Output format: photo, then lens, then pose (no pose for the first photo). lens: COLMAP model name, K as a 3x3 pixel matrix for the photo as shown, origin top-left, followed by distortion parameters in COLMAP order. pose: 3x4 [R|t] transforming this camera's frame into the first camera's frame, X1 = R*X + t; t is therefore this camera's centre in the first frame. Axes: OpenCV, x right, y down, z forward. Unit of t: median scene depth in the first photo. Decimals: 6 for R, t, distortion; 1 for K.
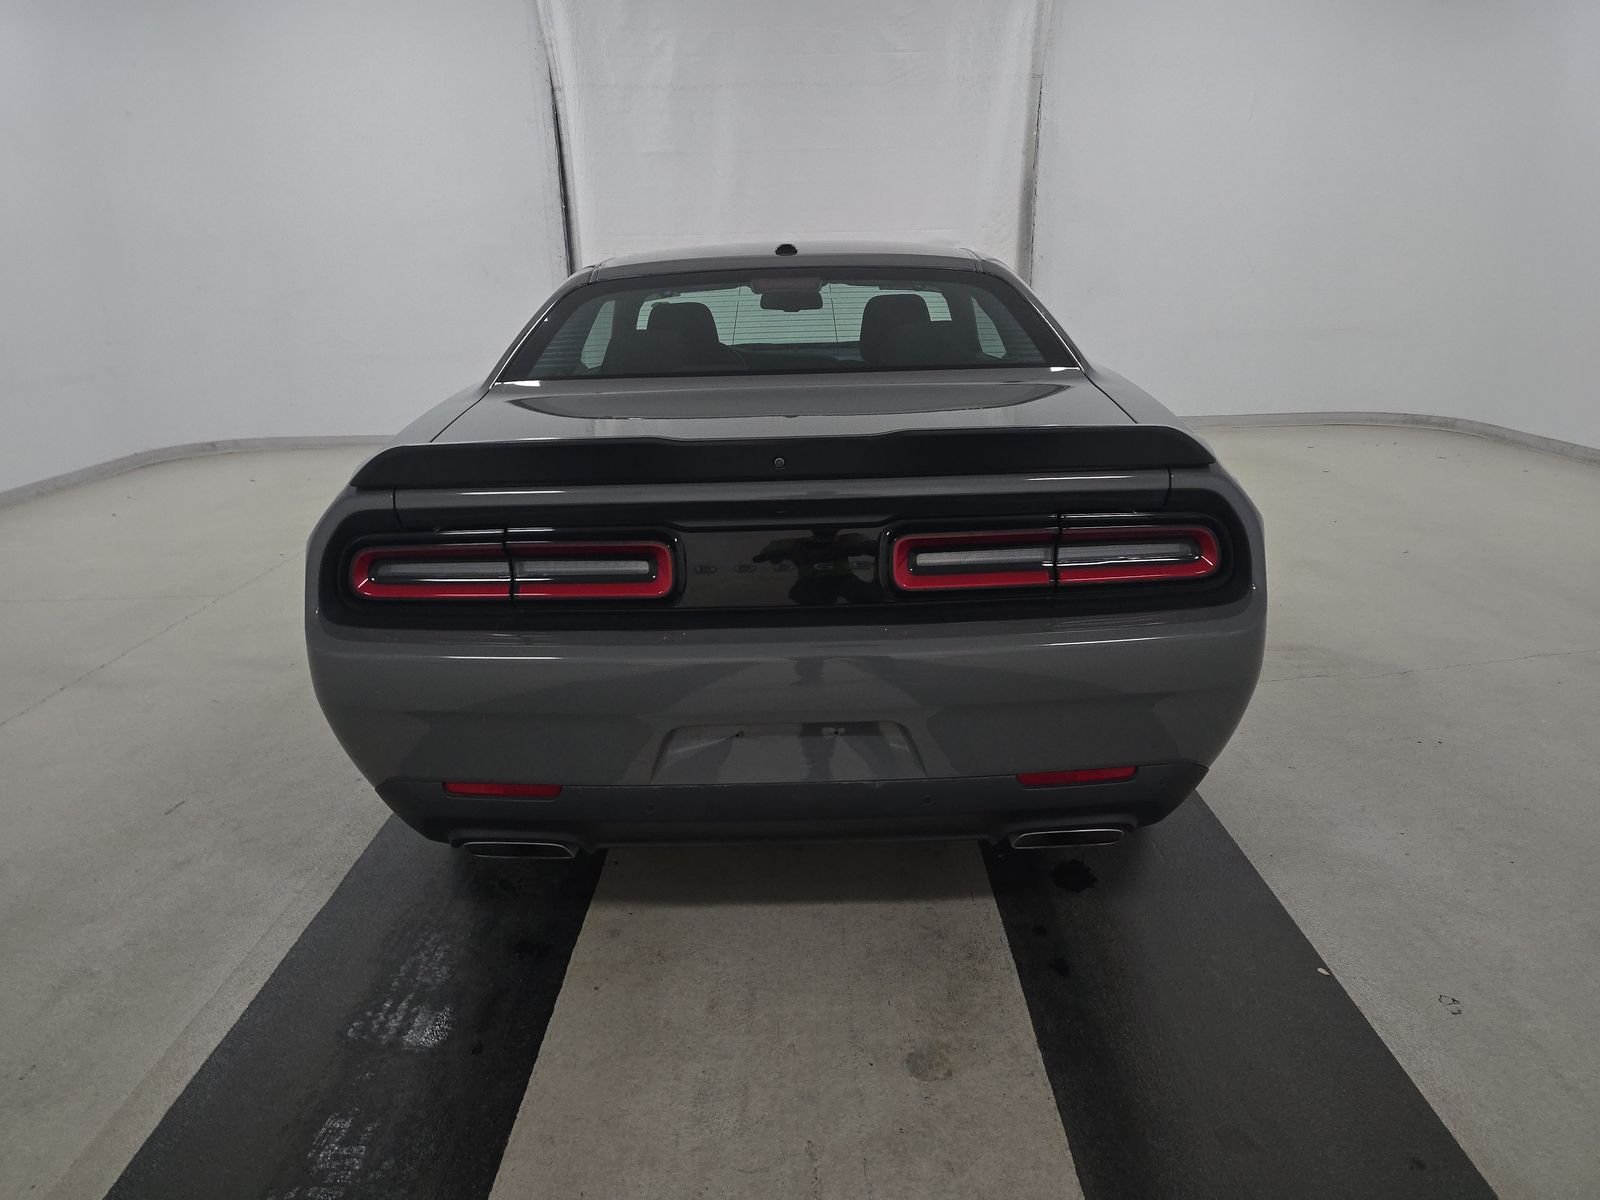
lens RADIAL K [[1071.2, 0, 796.2], [0, 1071.2, 599.8], [0, 0, 1]] dist [0.024139, -0.004696]
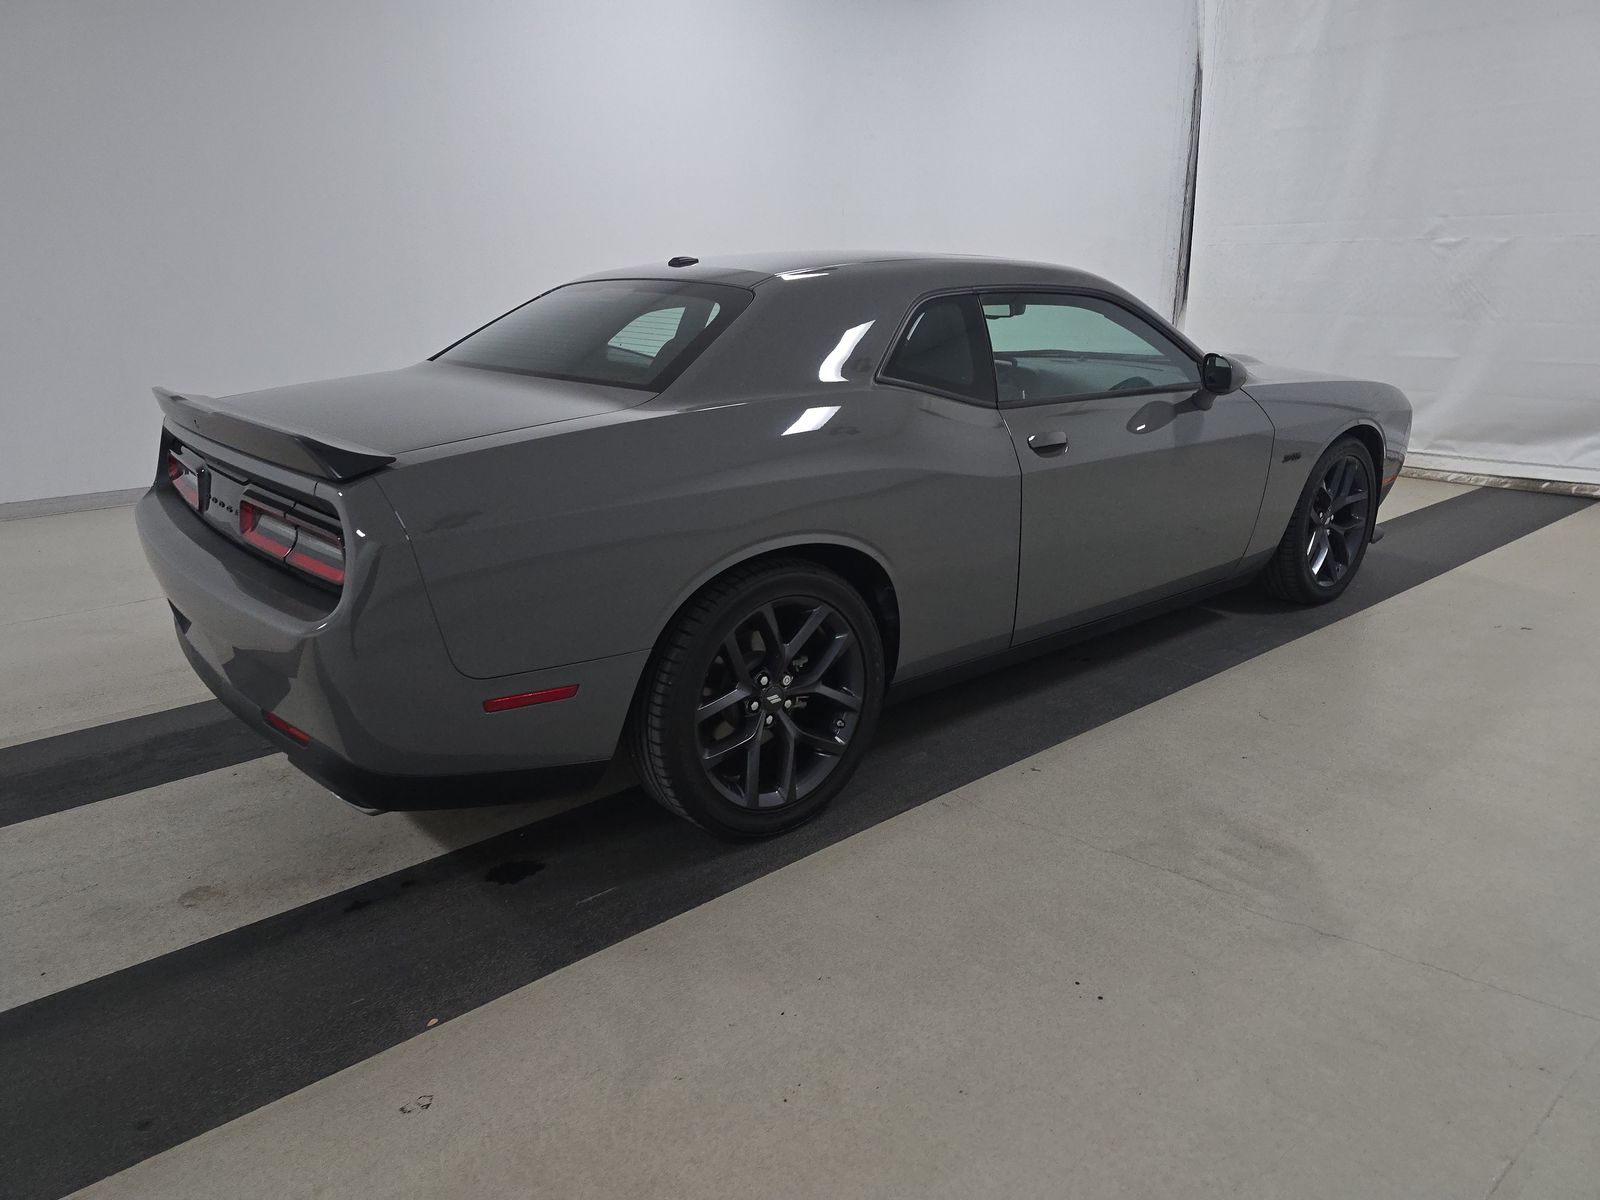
lens RADIAL K [[1071.2, 0, 796.2], [0, 1071.2, 599.8], [0, 0, 1]] dist [0.024139, -0.004696]
pose [[0.638788, 0.234870, -0.732657, 1.207248], [-0.224653, 0.967706, 0.114350, -0.190936], [0.735854, 0.091548, 0.670923, 0.508436]]
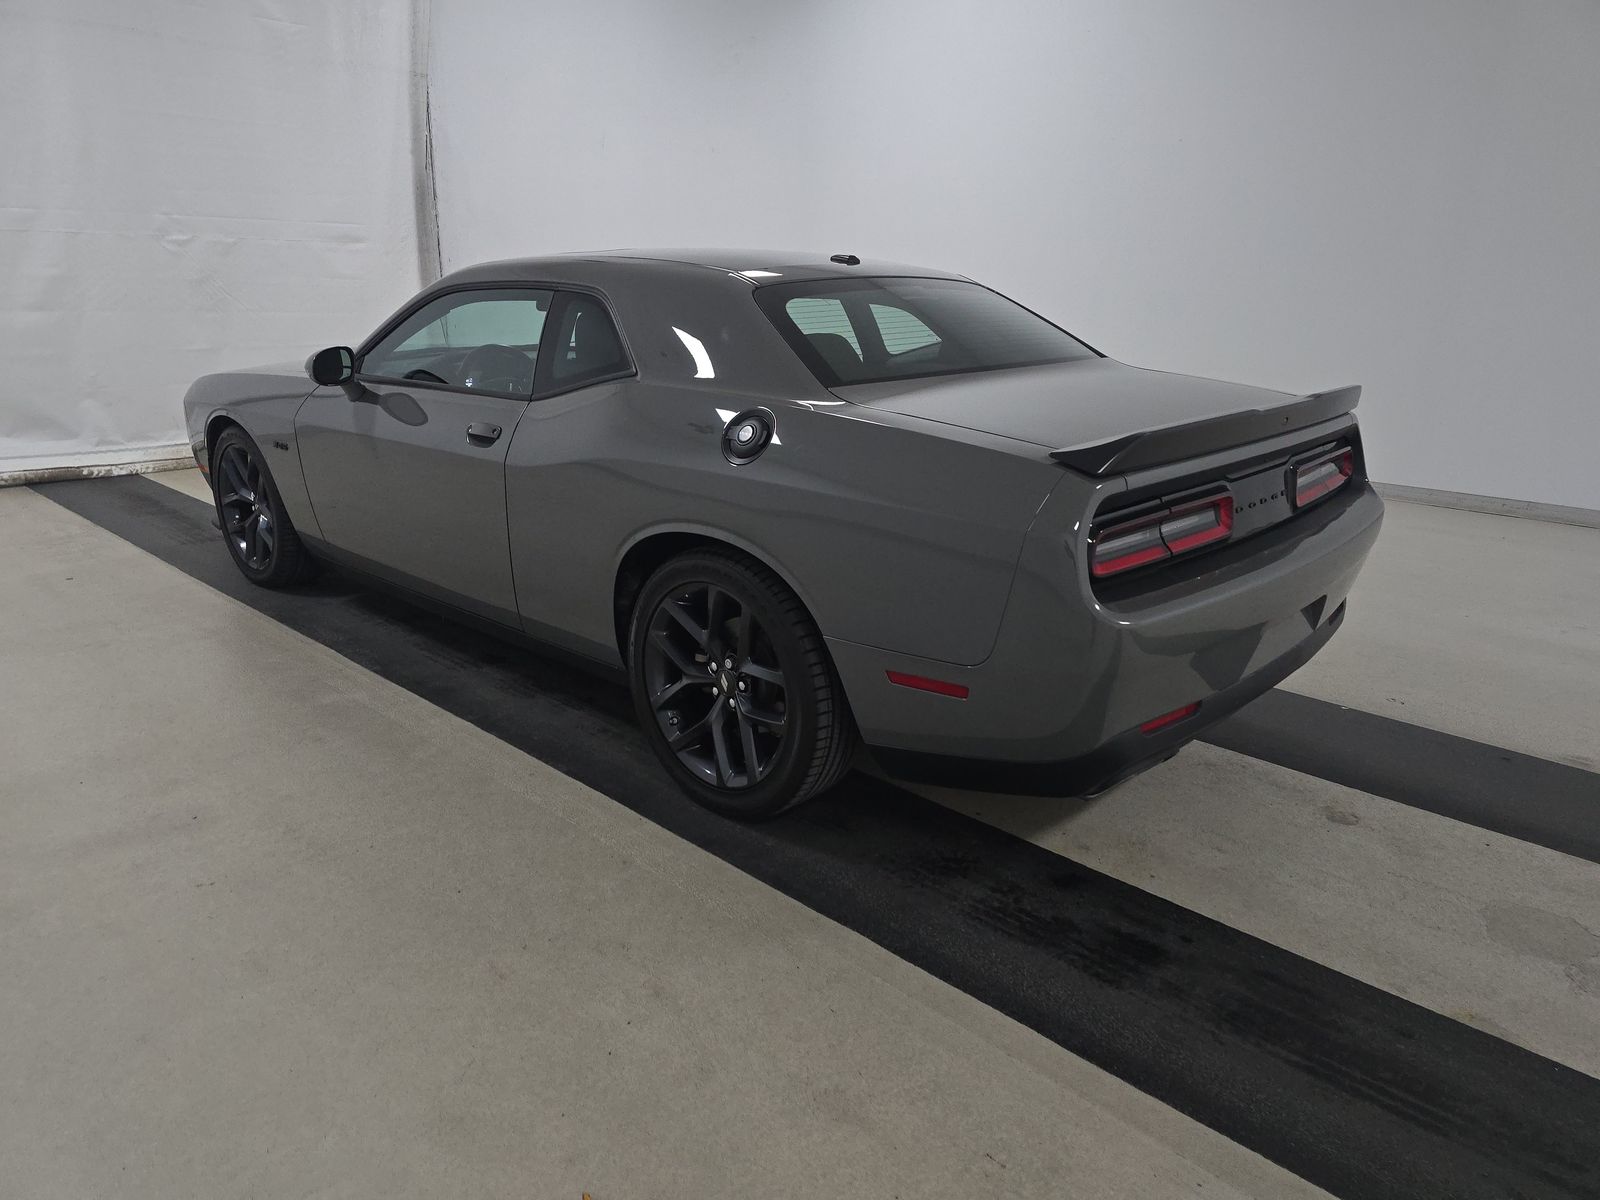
lens RADIAL K [[1071.2, 0, 796.2], [0, 1071.2, 599.8], [0, 0, 1]] dist [0.024139, -0.004696]
pose [[0.679927, -0.179108, 0.711069, -1.159798], [0.181866, 0.980603, 0.073098, -0.095843], [-0.710369, 0.079618, 0.699312, 0.380974]]
